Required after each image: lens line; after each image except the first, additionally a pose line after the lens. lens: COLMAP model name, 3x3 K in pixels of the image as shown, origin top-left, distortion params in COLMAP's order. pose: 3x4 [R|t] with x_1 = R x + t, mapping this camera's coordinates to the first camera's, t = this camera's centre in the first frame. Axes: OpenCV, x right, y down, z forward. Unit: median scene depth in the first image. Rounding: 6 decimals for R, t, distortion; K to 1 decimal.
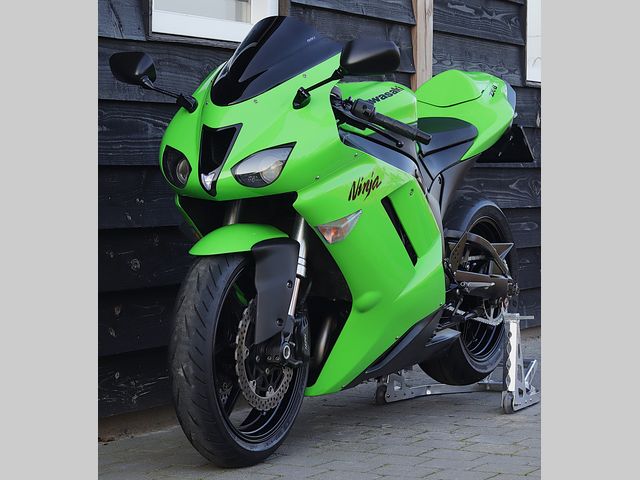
lens RADIAL K [[1880.4, 0, 320.0], [0, 1880.4, 240.0], [0, 0, 1]] dist [-0.432872, -1.533913]
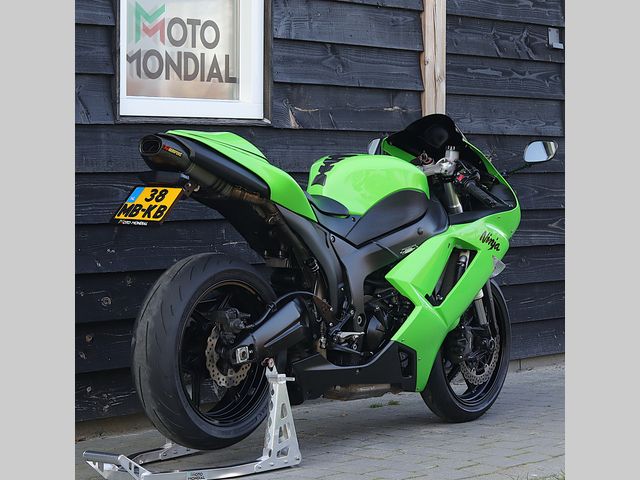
lens RADIAL K [[1880.4, 0, 320.0], [0, 1880.4, 240.0], [0, 0, 1]] dist [-0.432872, -1.533913]
pose [[0.977663, 0.000782, -0.210176, 0.304666], [-0.001196, 0.999998, -0.001842, -0.026155], [0.210174, 0.002052, 0.977662, -0.200540]]
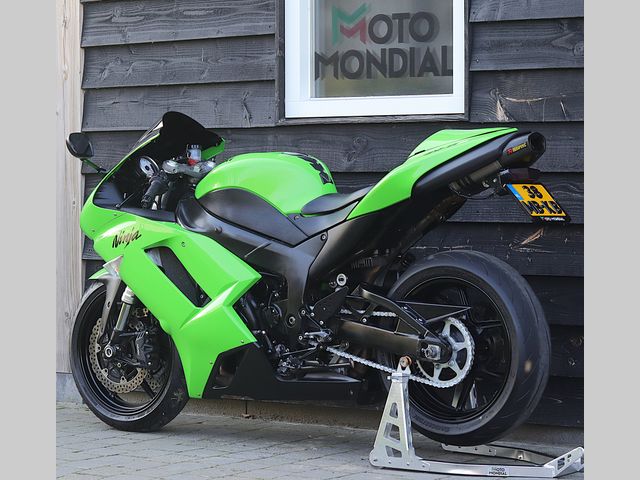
lens RADIAL K [[1880.4, 0, 320.0], [0, 1880.4, 240.0], [0, 0, 1]] dist [-0.432872, -1.533913]
pose [[-0.160441, 0.022641, -0.986786, 1.216301], [-0.038263, 0.998843, 0.029138, -0.065590], [0.986304, 0.042432, -0.159389, 1.238748]]
